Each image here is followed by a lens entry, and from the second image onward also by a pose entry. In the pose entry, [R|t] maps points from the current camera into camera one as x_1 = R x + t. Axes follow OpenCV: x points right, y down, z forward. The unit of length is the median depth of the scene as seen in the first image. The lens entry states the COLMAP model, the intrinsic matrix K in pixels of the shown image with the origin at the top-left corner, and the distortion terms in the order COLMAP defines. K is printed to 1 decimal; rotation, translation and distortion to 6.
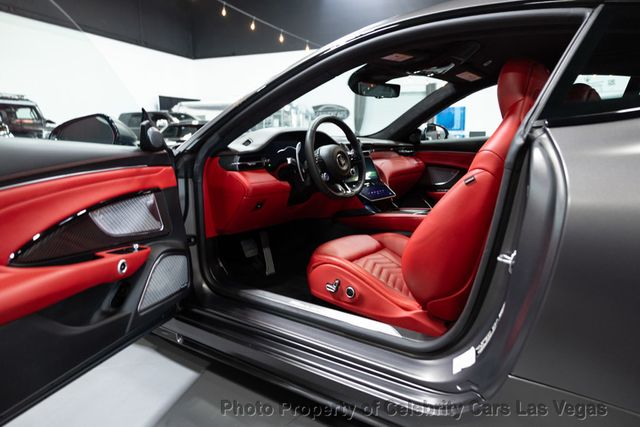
lens RADIAL K [[447.7, 0, 320.0], [0, 447.7, 213.5], [0, 0, 1]] dist [-0.007383, 0.000964]
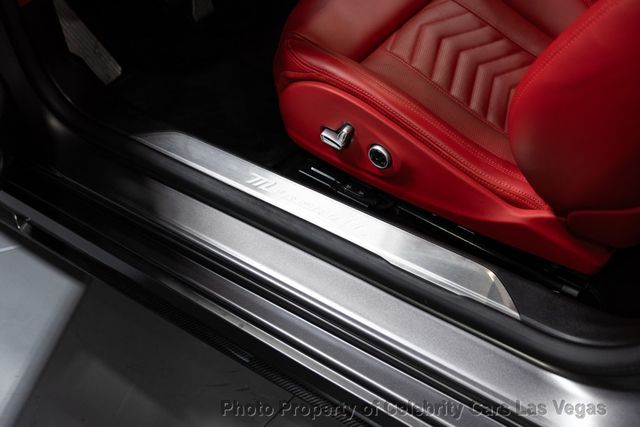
lens RADIAL K [[766.5, 0, 320.0], [0, 766.5, 213.5], [0, 0, 1]] dist [-0.011857, -0.006361]
pose [[0.996563, -0.064483, -0.051998, 0.043339], [0.082599, 0.820972, 0.564963, -0.172032], [0.006258, -0.567316, 0.823476, 0.359147]]
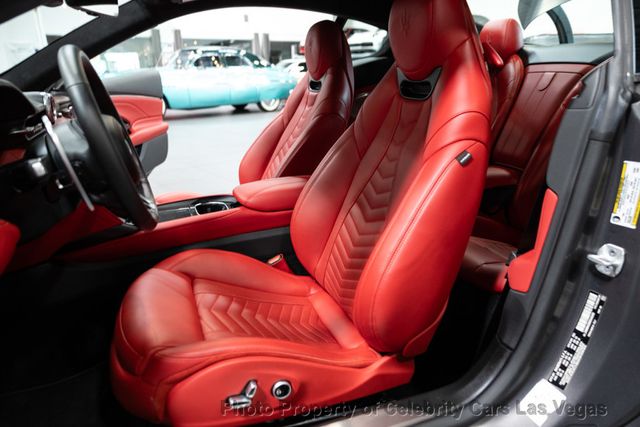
lens RADIAL K [[447.7, 0, 320.0], [0, 447.7, 213.5], [0, 0, 1]] dist [-0.007383, 0.000964]
pose [[0.527211, -0.259225, 0.809229, -0.271070], [0.151092, 0.965754, 0.210929, -0.129393], [-0.836194, 0.011064, 0.548323, 0.612375]]
